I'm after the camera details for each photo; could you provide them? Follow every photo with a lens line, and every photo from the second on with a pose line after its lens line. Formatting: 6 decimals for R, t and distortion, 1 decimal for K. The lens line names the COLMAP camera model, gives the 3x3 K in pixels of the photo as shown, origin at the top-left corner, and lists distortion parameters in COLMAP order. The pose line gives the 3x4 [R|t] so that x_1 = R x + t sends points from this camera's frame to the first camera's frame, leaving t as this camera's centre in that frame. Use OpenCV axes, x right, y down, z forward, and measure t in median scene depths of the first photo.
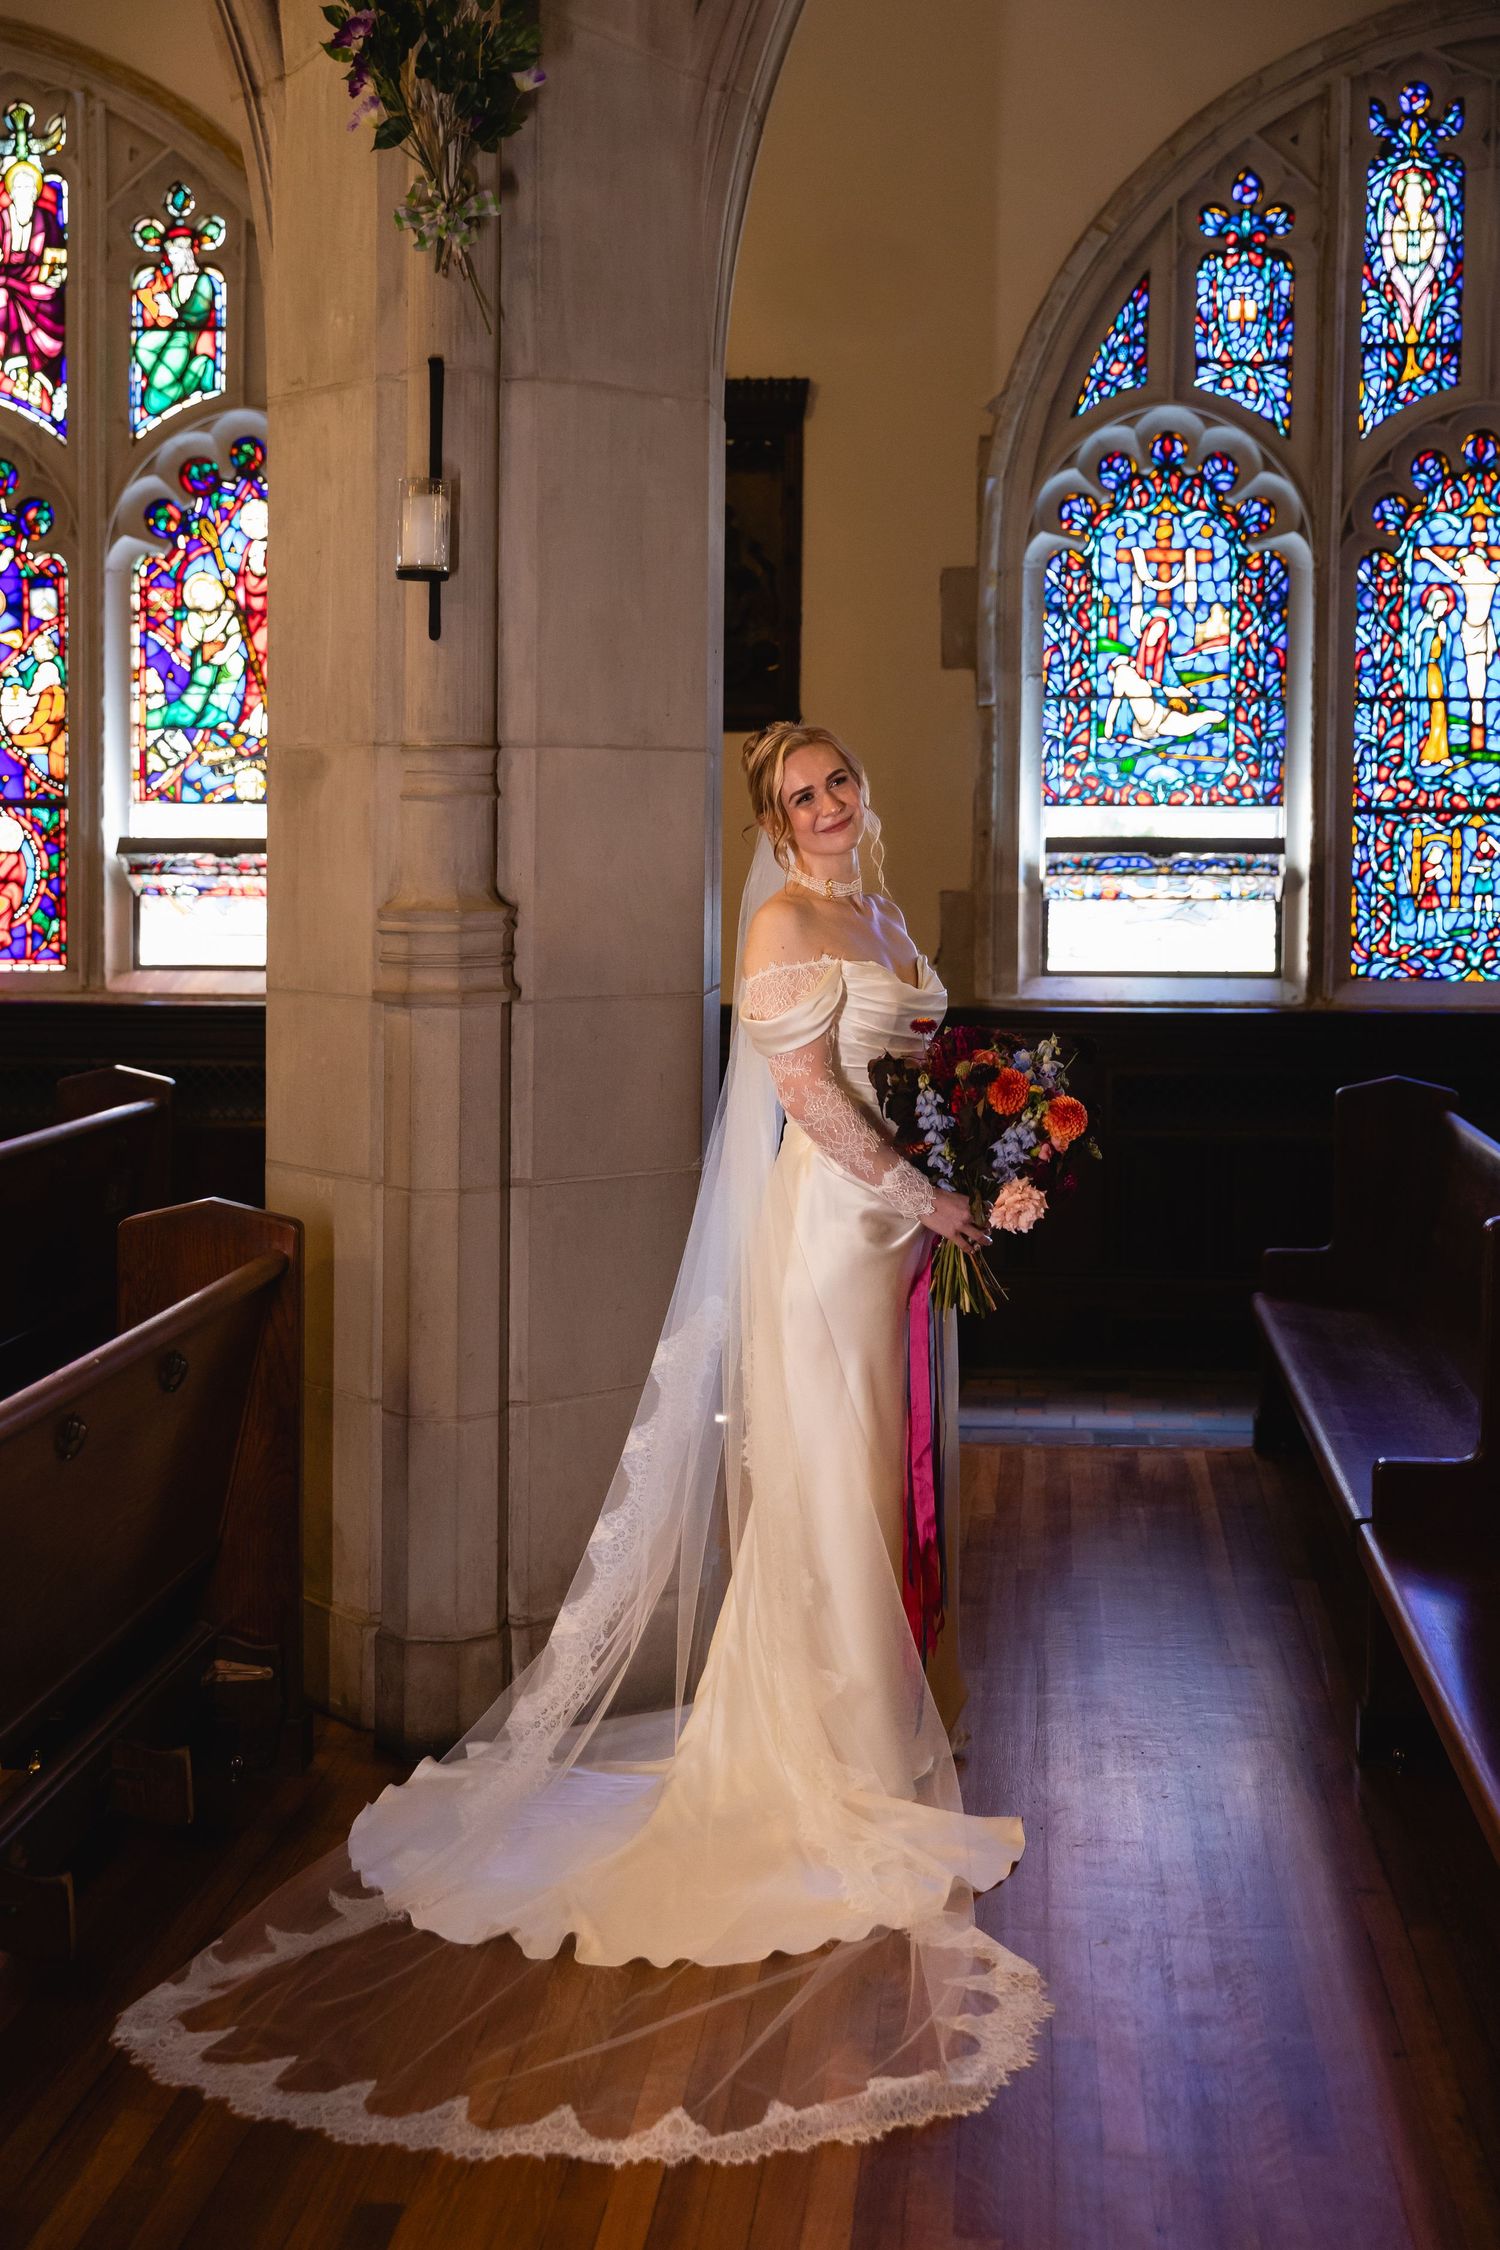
lens RADIAL K [[3021.6, 0, 686.2], [0, 3021.6, 1024.5], [0, 0, 1]] dist [0.005234, 0.000000]
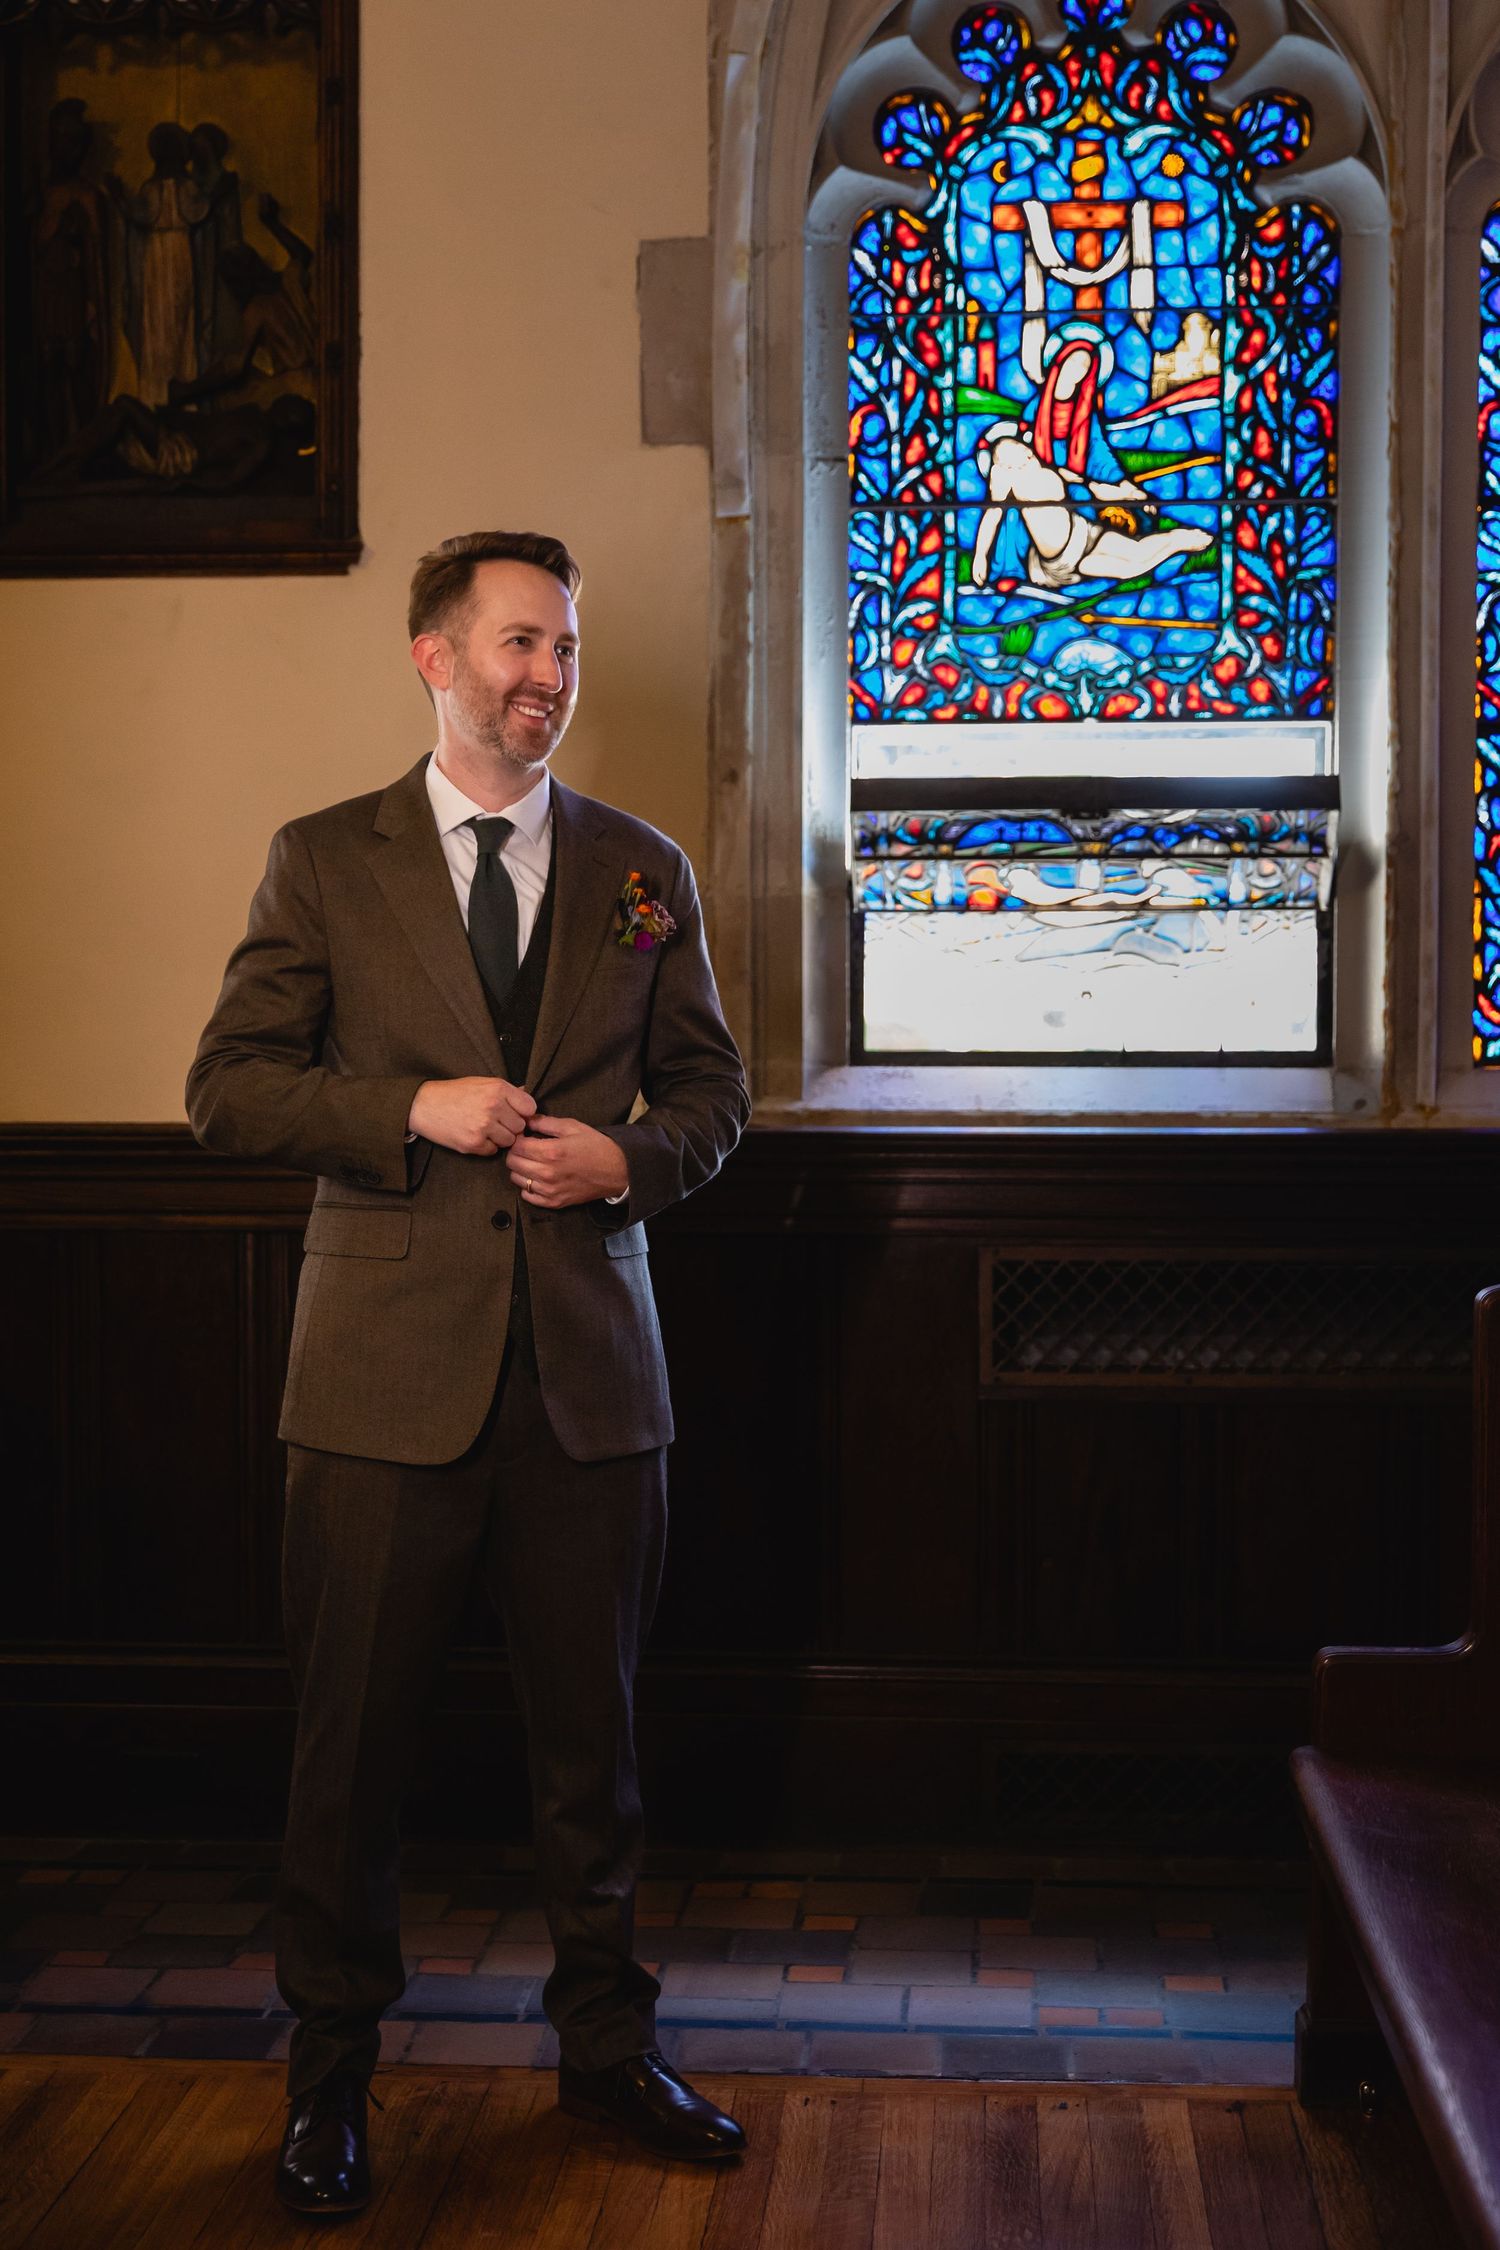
lens RADIAL K [[3535.8, 0, 641.1], [0, 3535.8, 1150.9], [0, 0, 1]] dist [0.007388, 0.000000]
pose [[0.999744, -0.005880, 0.021858, 0.071439], [0.006289, 0.999805, -0.018695, 0.008520], [-0.021744, 0.018828, 0.999586, 0.425686]]
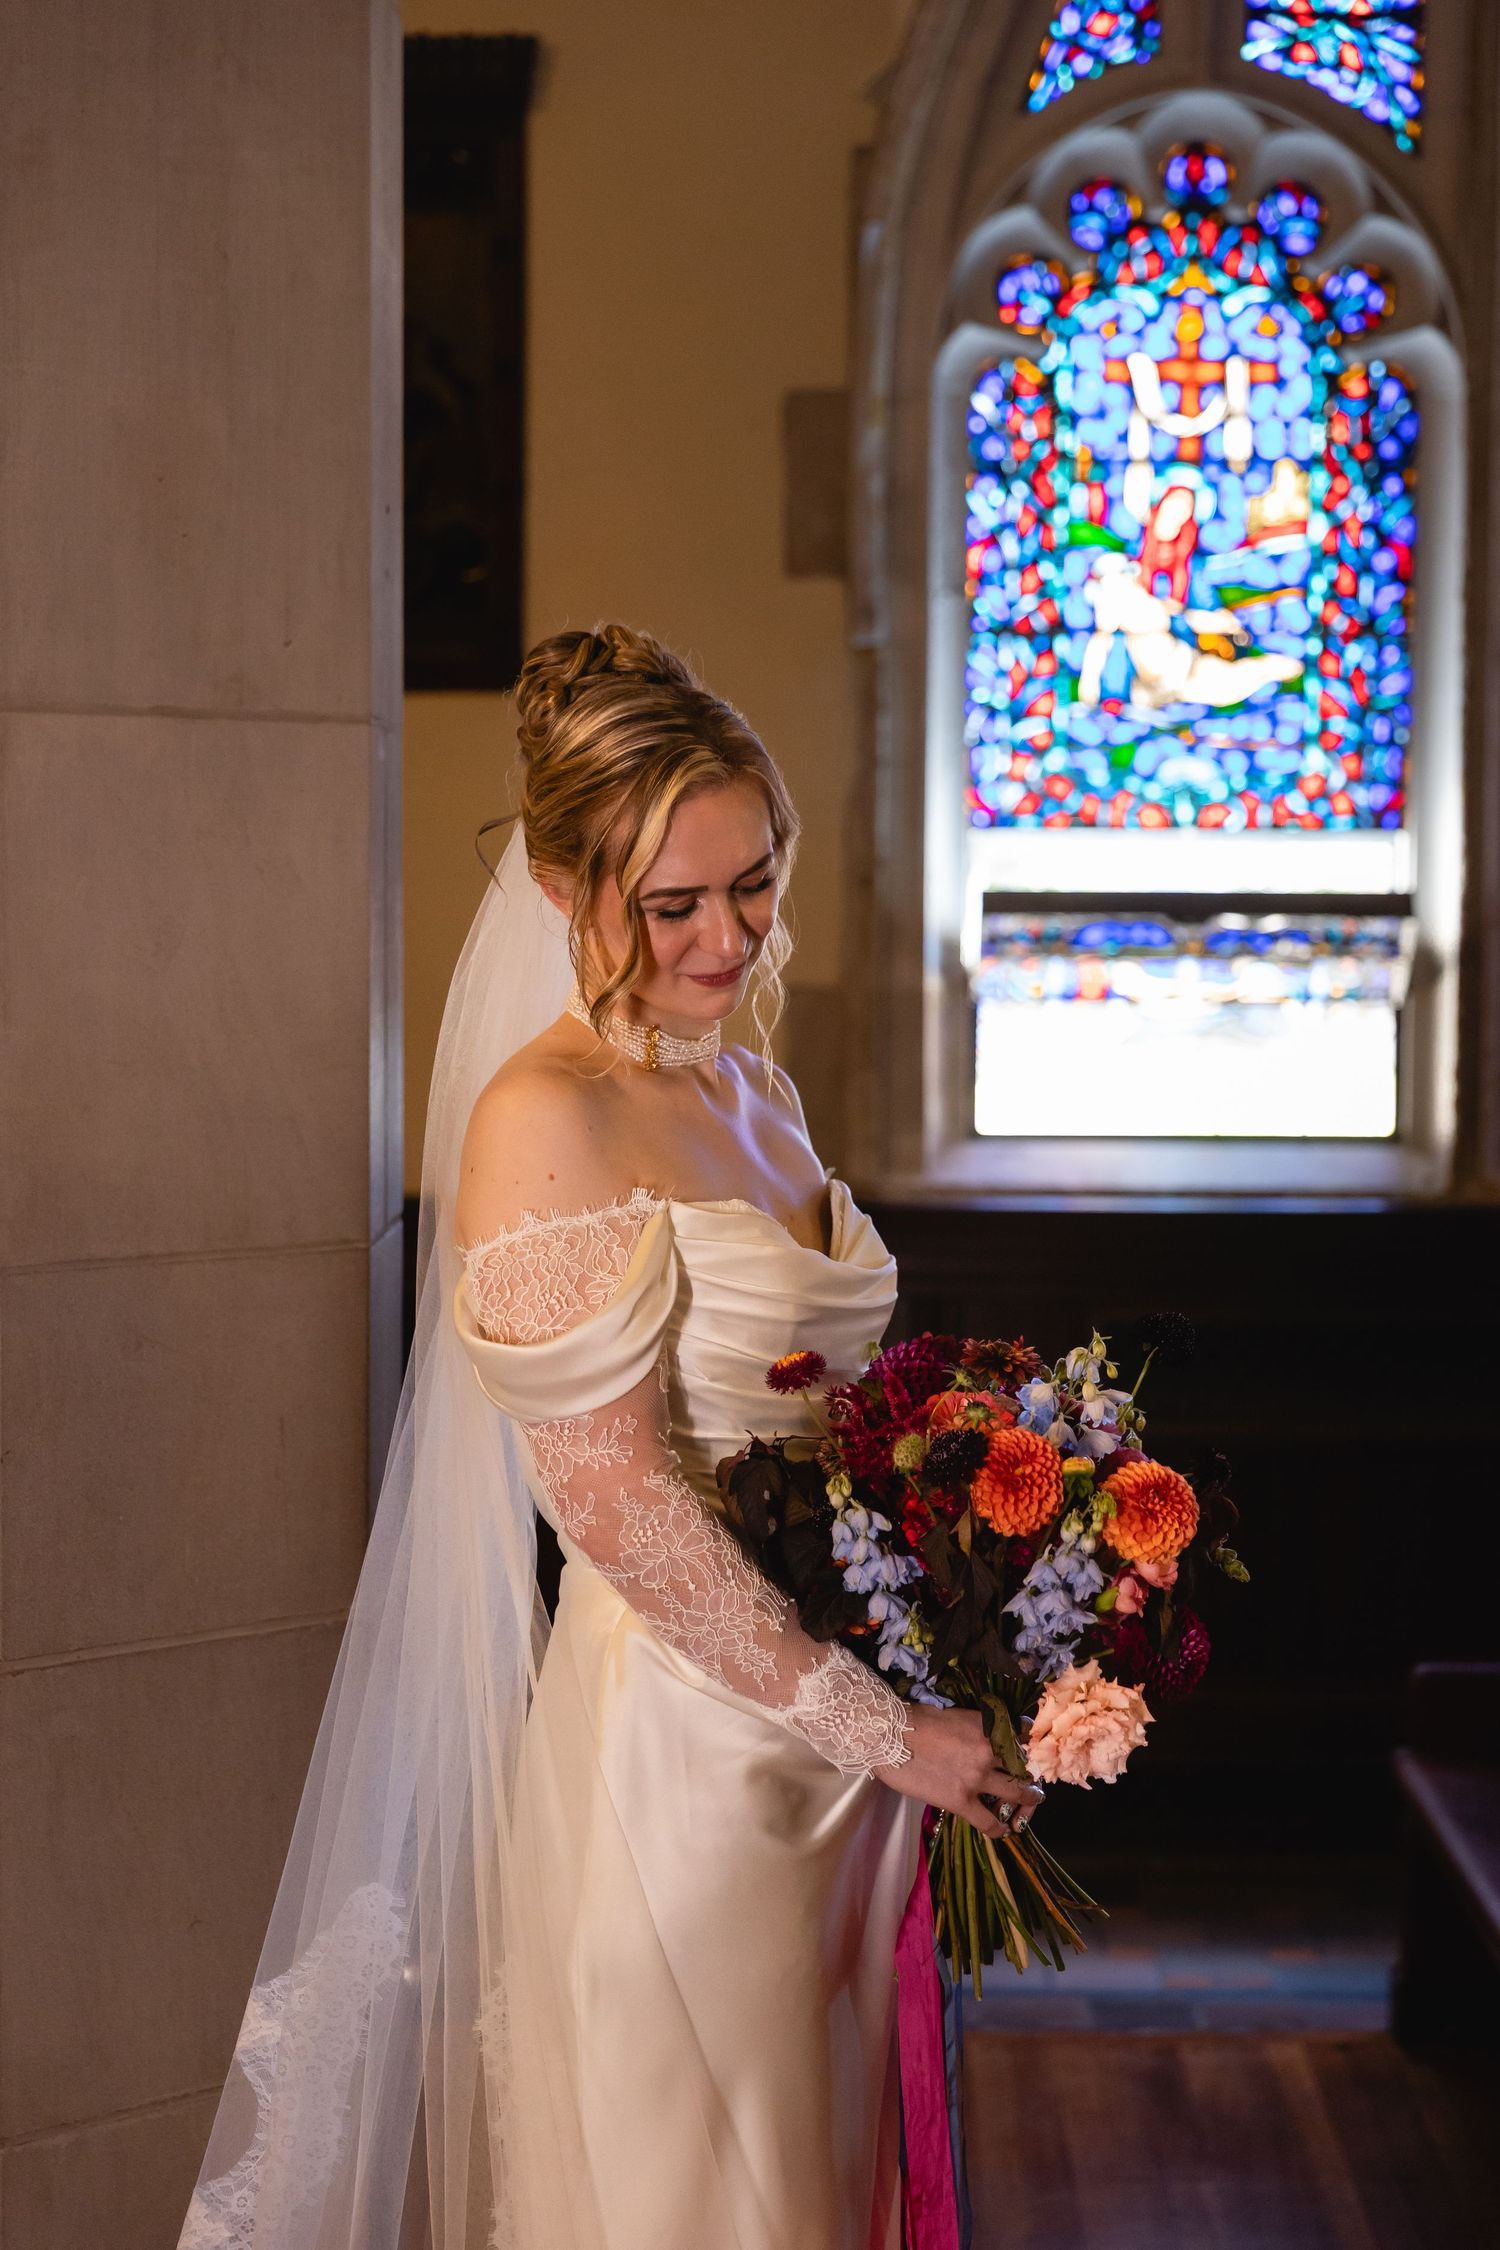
lens RADIAL K [[4404.7, 0, 652.6], [0, 4404.7, 1244.9], [0, 0, 1]] dist [0.000259, 0.000000]
pose [[0.996697, -0.008934, 0.080715, -0.003921], [0.007078, 0.999705, 0.023249, -0.016854], [-0.080899, -0.022601, 0.996466, 0.213463]]
